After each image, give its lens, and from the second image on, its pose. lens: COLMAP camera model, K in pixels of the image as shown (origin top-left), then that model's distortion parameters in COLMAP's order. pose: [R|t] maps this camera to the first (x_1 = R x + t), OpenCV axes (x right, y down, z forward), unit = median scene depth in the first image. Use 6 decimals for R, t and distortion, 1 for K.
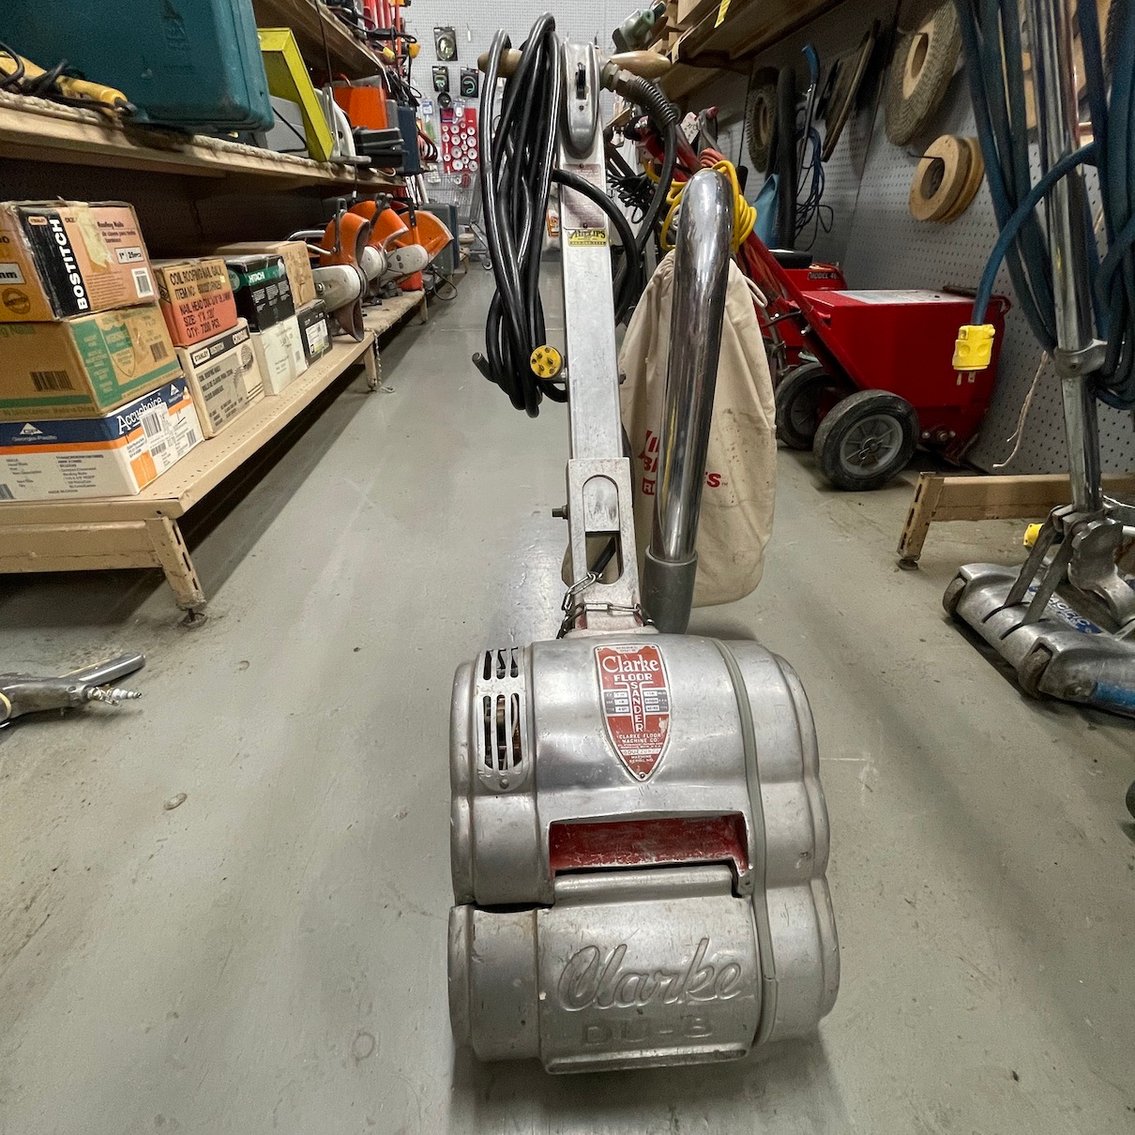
lens RADIAL K [[612.8, 0, 567.5], [0, 612.8, 567.5], [0, 0, 1]] dist [-0.005621, 0.001840]
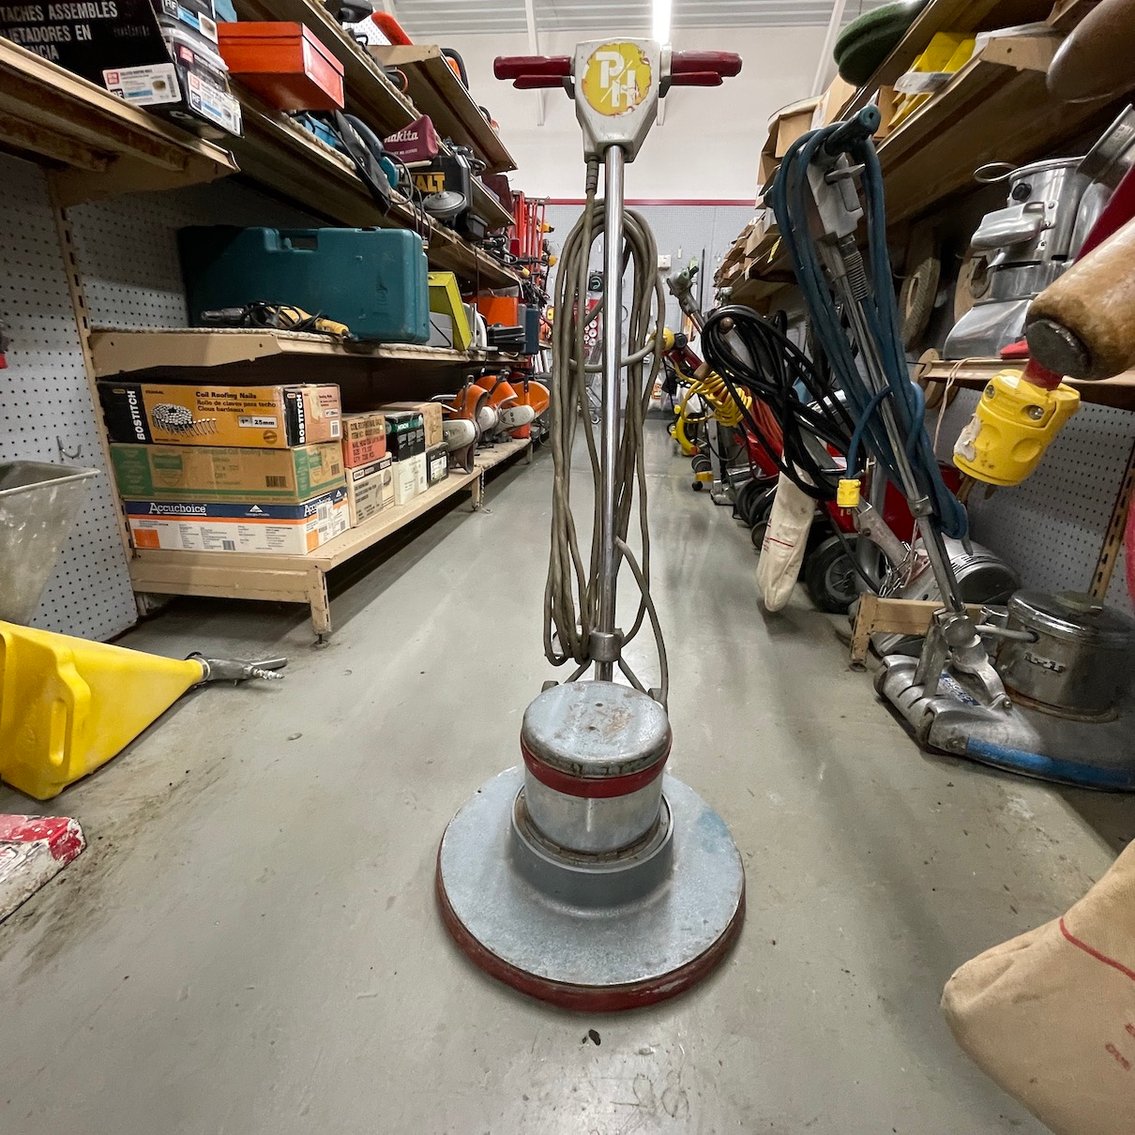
lens RADIAL K [[612.8, 0, 567.5], [0, 612.8, 567.5], [0, 0, 1]] dist [-0.005621, 0.001840]
pose [[0.982940, 0.083742, -0.163756, 0.150563], [-0.117420, 0.971000, -0.208260, 0.114086], [0.141567, 0.223935, 0.964267, -0.288847]]
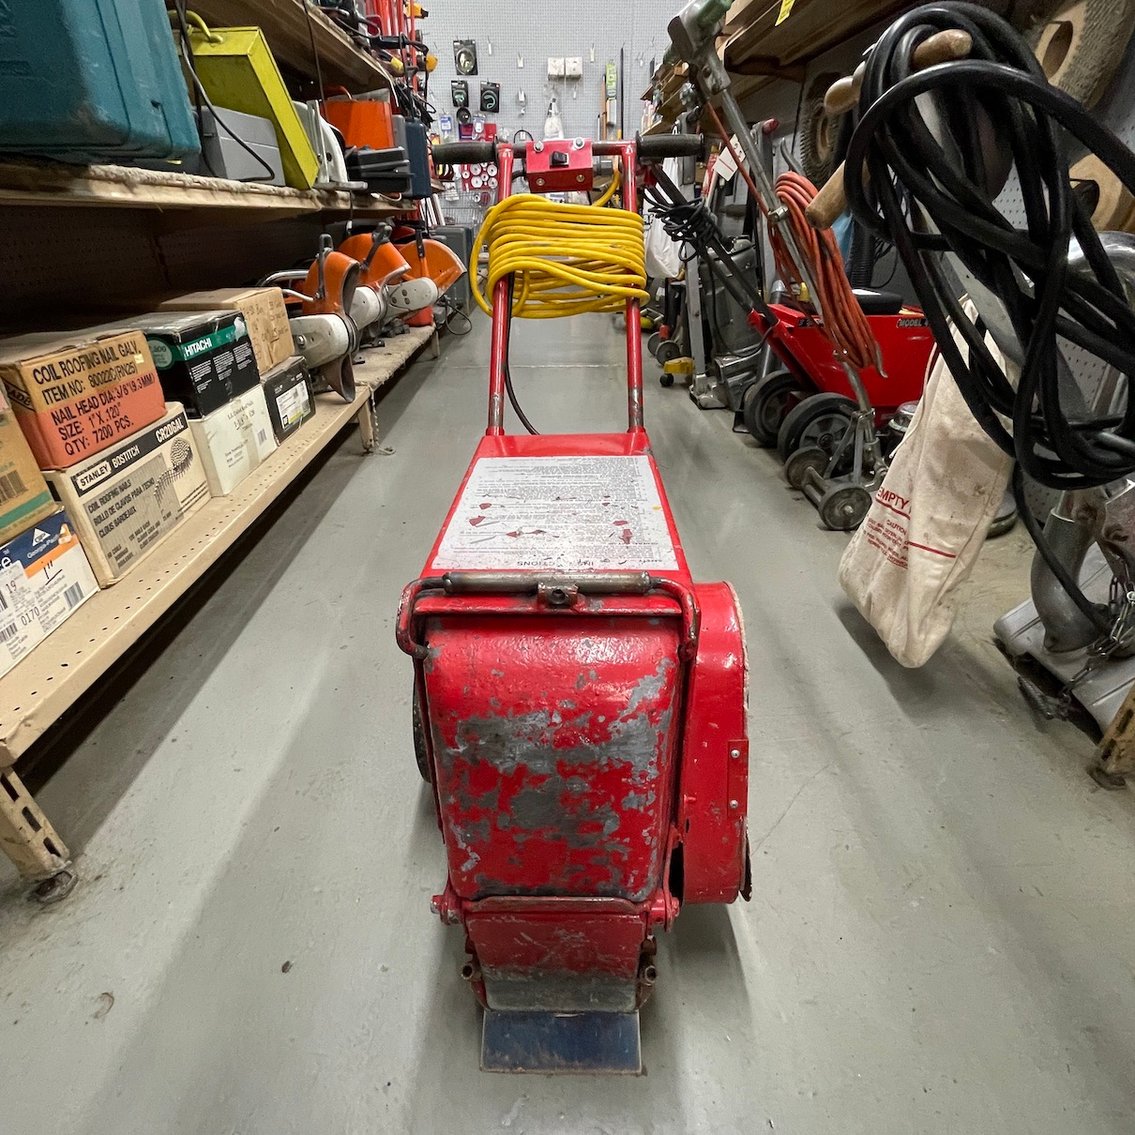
lens RADIAL K [[612.8, 0, 567.5], [0, 612.8, 567.5], [0, 0, 1]] dist [-0.005621, 0.001840]
pose [[0.999580, 0.008360, -0.027733, -0.027975], [-0.008784, 0.999846, -0.015221, -0.203851], [0.027601, 0.015459, 0.999499, 0.272077]]
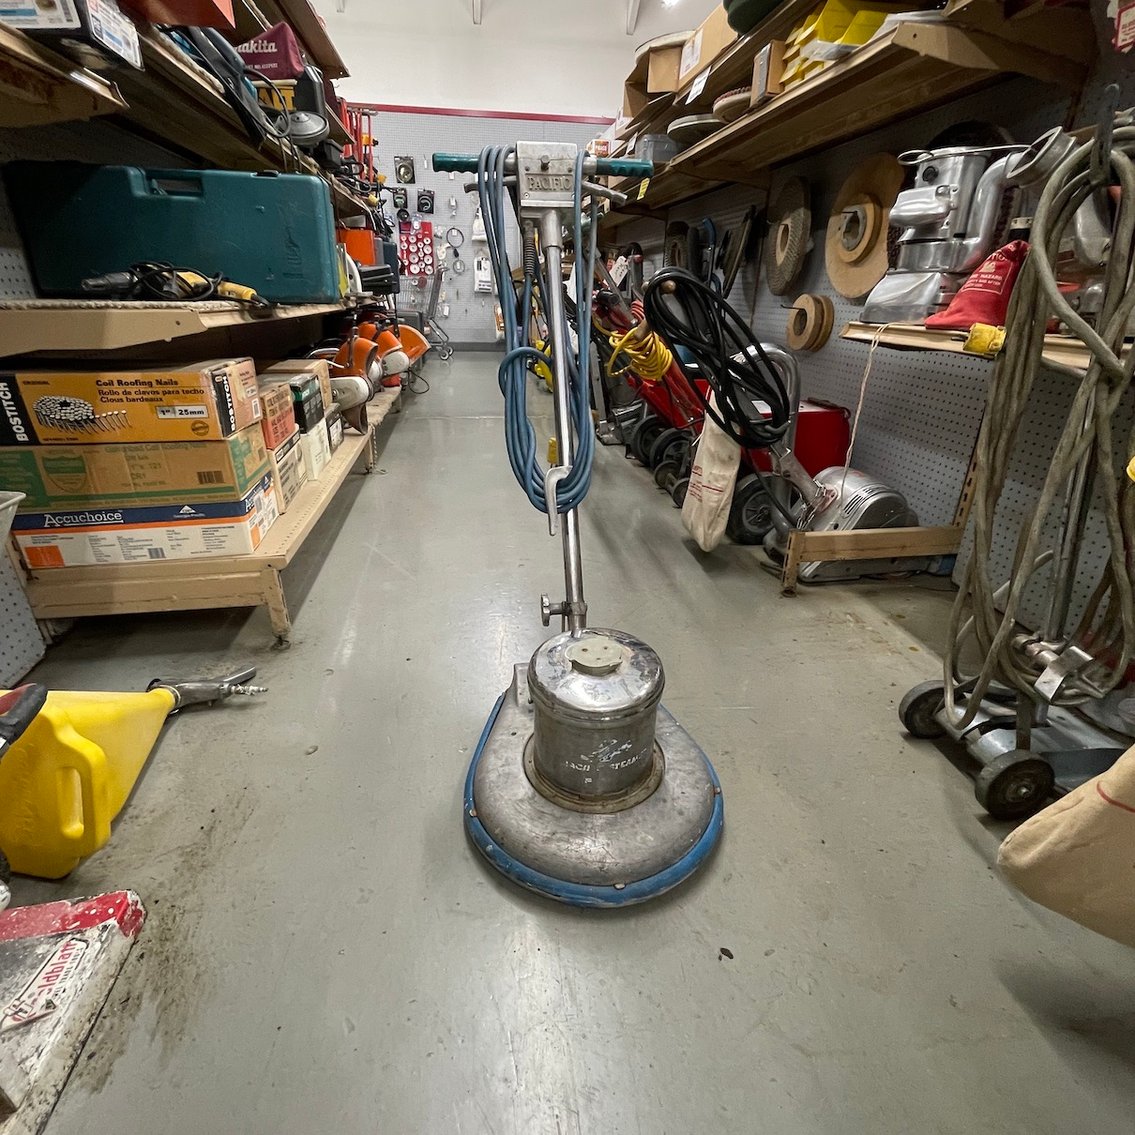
lens RADIAL K [[612.8, 0, 567.5], [0, 612.8, 567.5], [0, 0, 1]] dist [-0.005621, 0.001840]
pose [[0.995760, -0.023506, 0.088938, -0.073949], [0.033205, 0.993465, -0.109201, 0.066724], [-0.085790, 0.111691, 0.990033, -0.336885]]
